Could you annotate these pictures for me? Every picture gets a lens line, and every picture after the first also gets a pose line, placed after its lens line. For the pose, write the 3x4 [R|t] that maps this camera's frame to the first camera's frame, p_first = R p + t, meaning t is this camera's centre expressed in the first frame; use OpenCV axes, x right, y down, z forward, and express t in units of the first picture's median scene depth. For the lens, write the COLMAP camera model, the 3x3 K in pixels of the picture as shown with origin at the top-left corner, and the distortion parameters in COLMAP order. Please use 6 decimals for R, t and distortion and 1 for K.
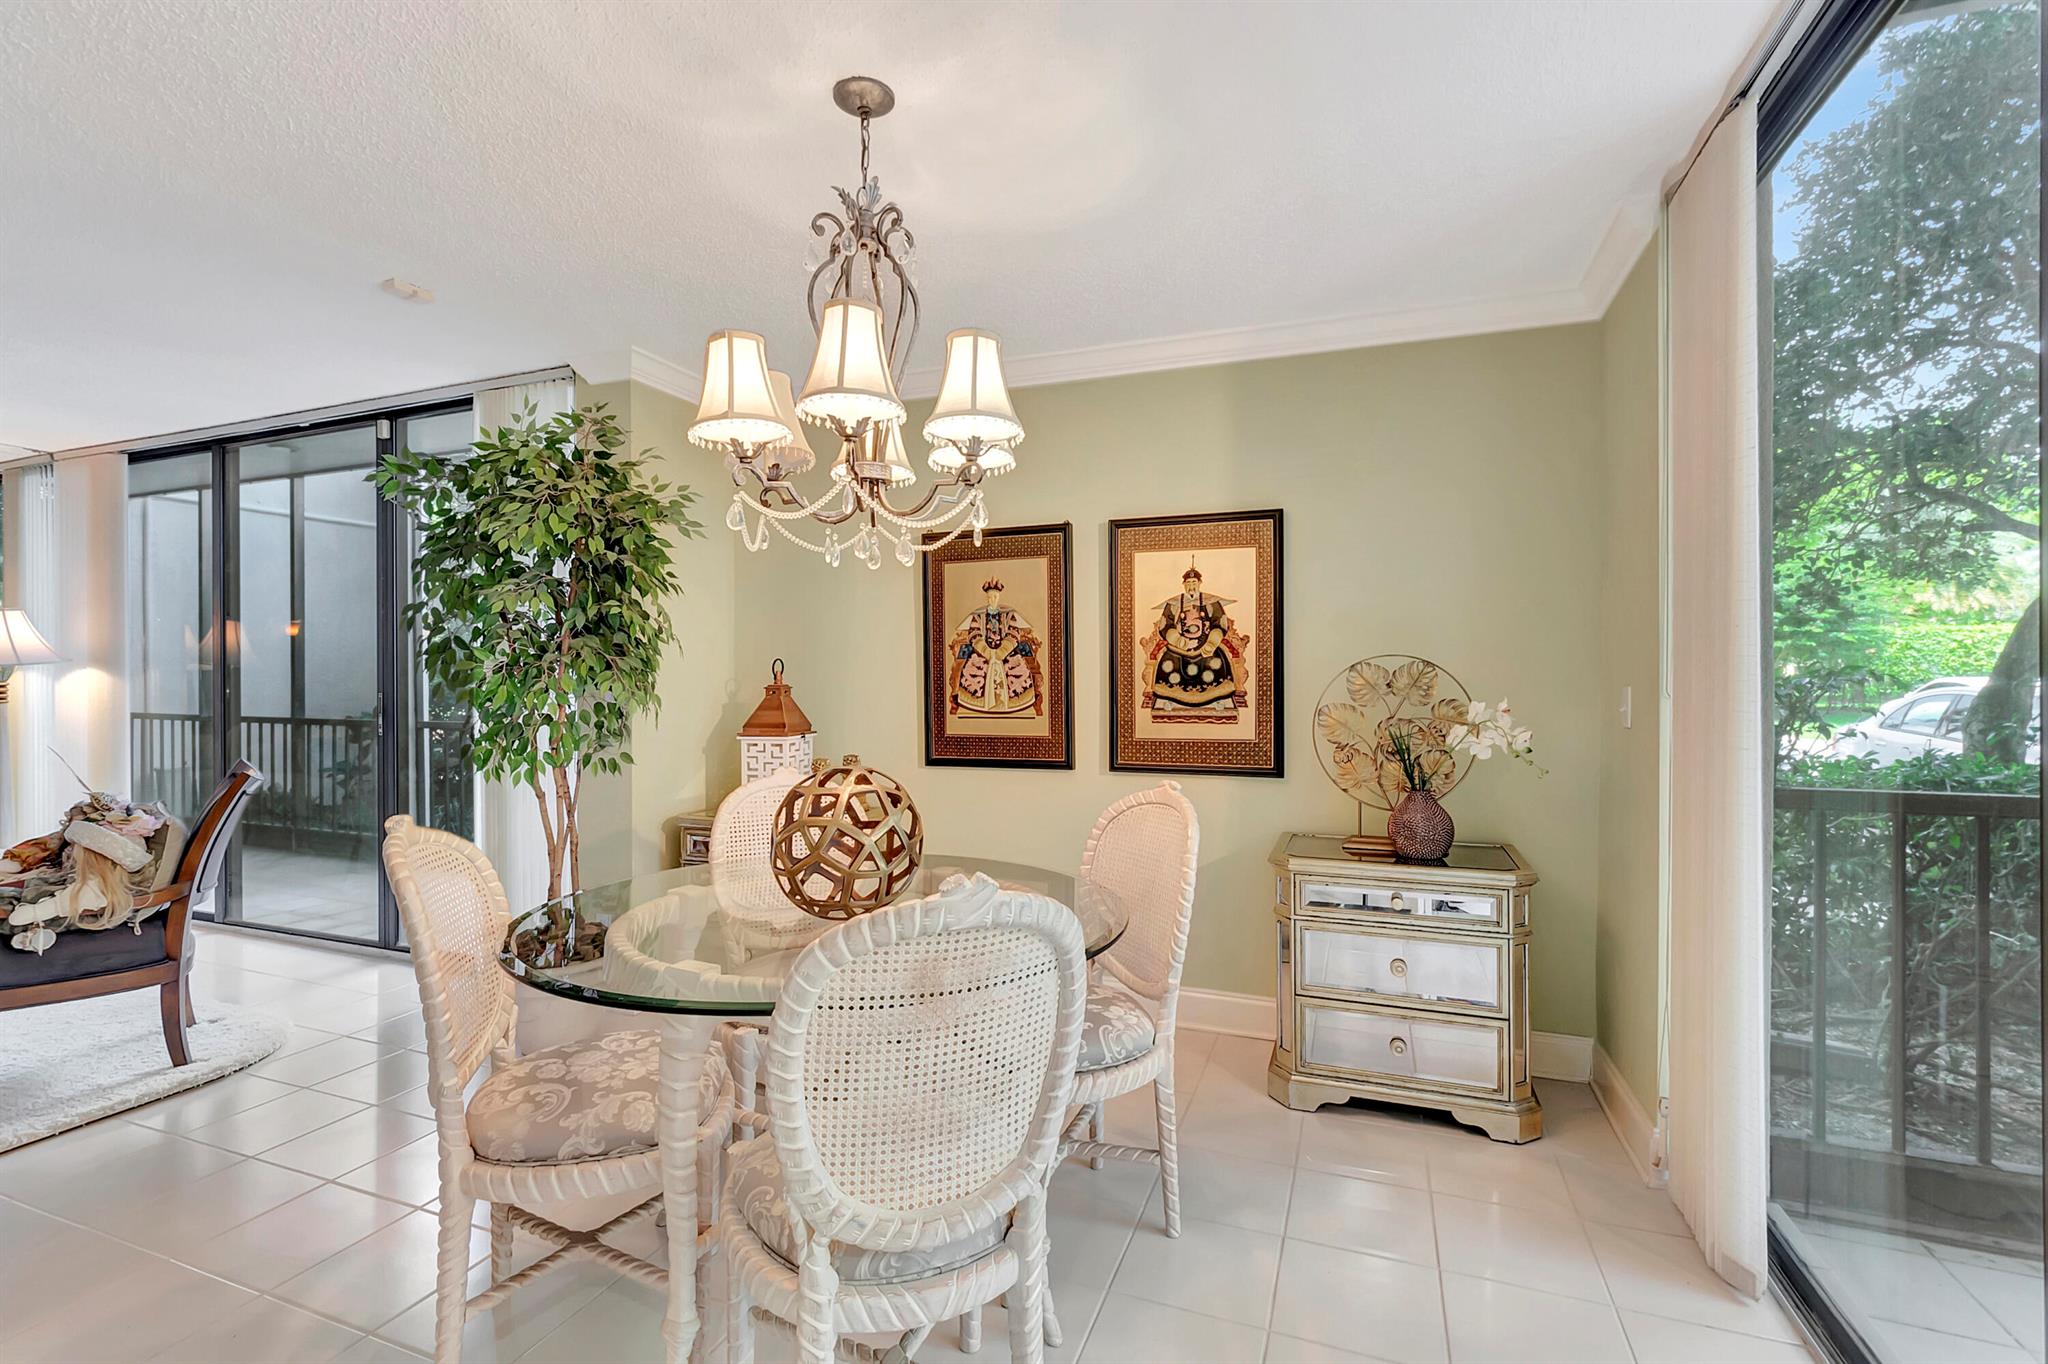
lens RADIAL K [[926.7, 0, 1027.2], [0, 926.7, 670.2], [0, 0, 1]] dist [-0.002152, 0.000127]
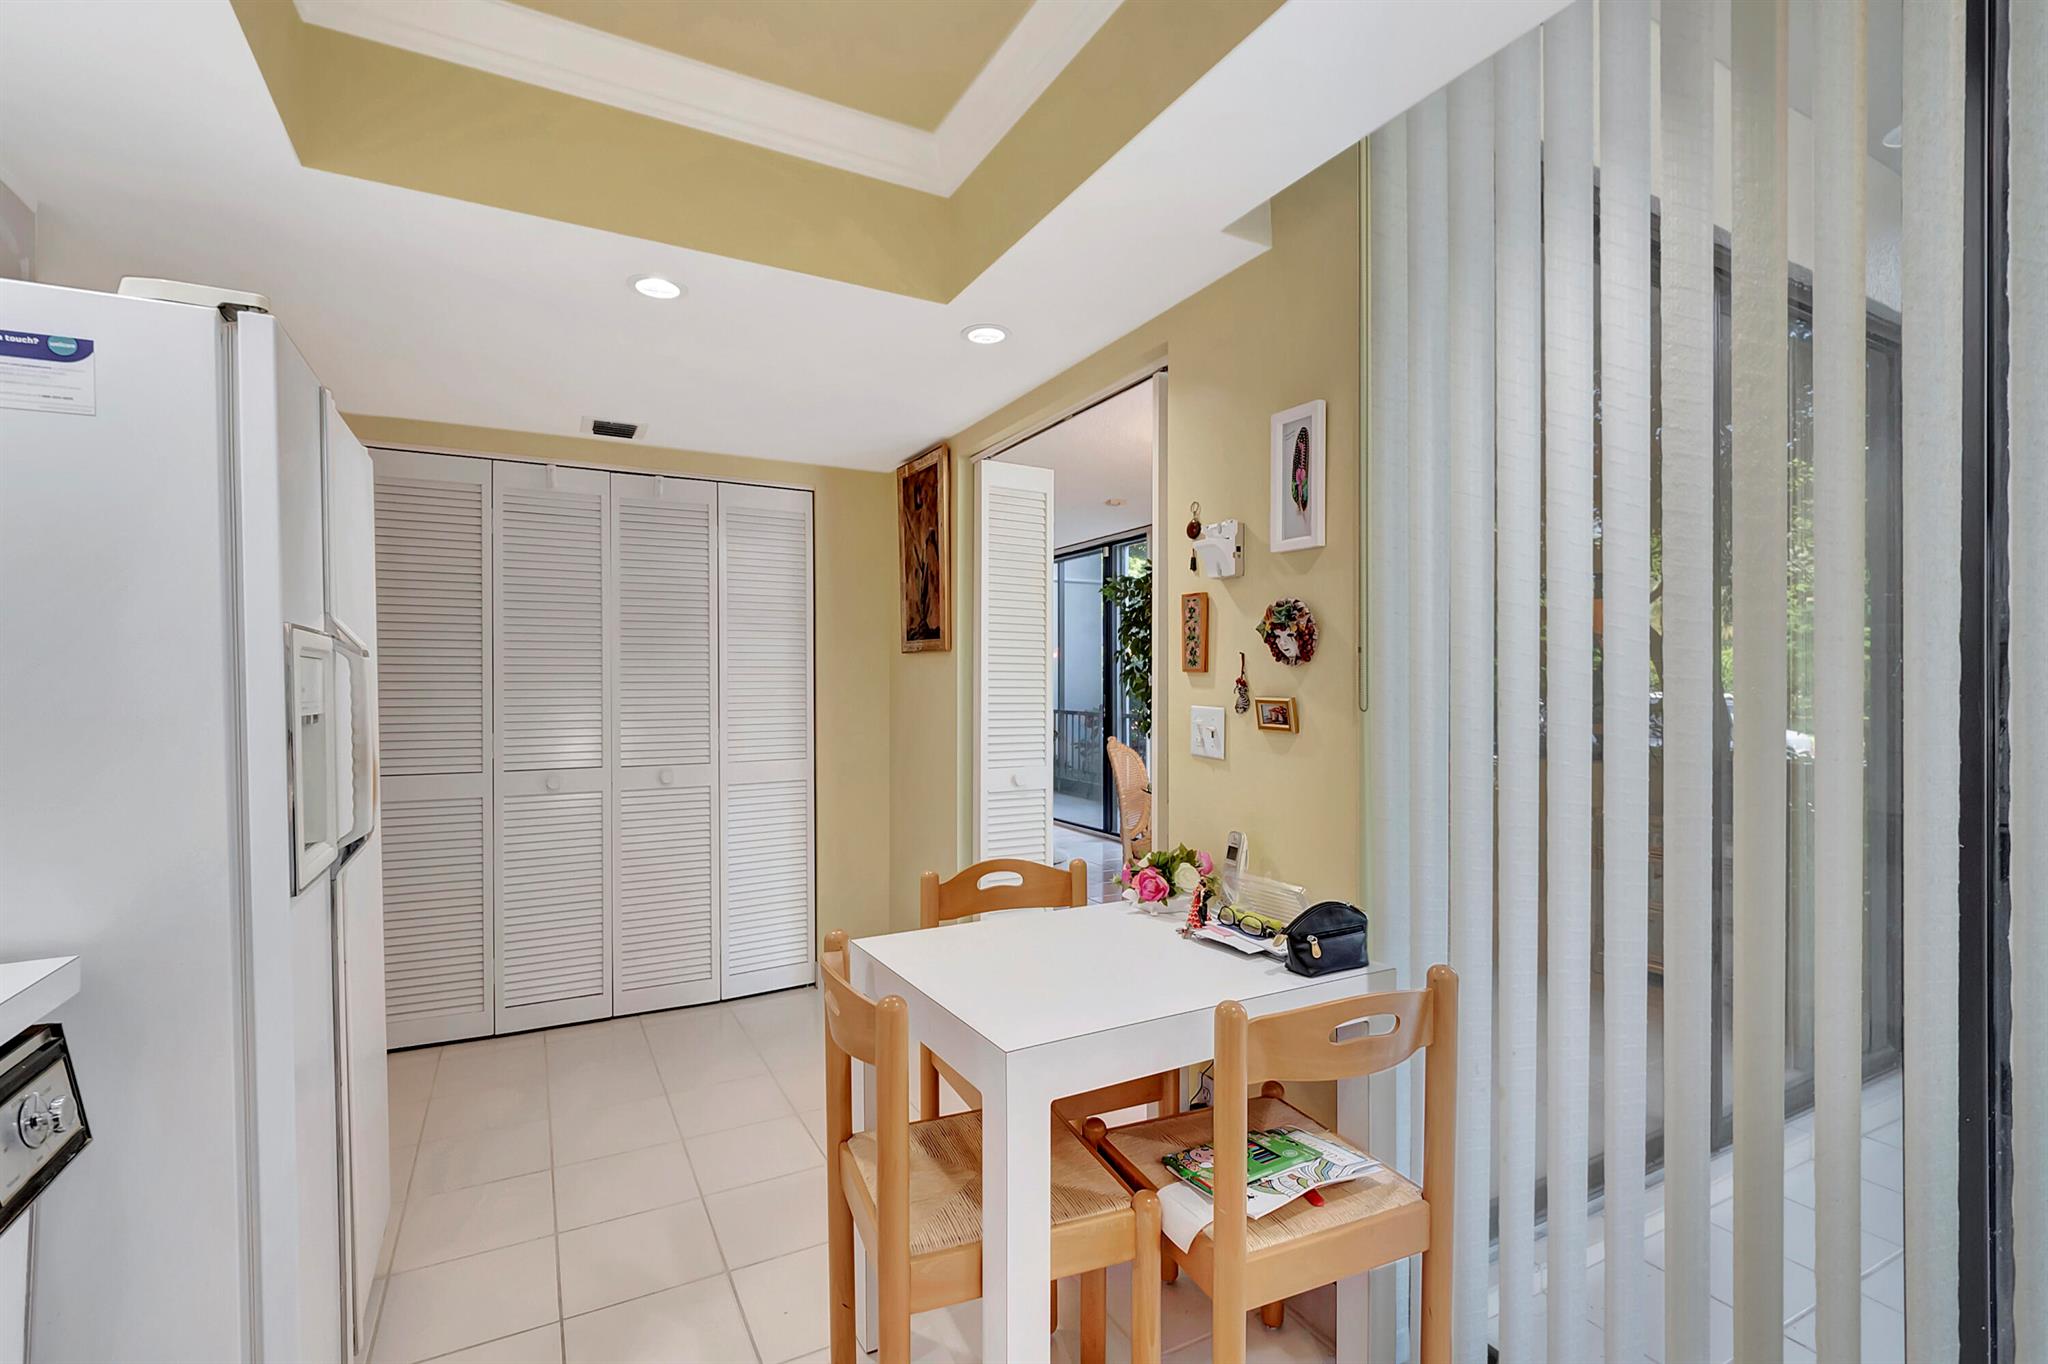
lens RADIAL K [[926.7, 0, 1020.2], [0, 926.7, 684.3], [0, 0, 1]] dist [-0.002152, 0.000127]
pose [[0.766587, 0.005292, -0.642118, 0.363450], [-0.002127, 0.999981, 0.005702, -0.006055], [0.642136, -0.003005, 0.766584, -0.530602]]
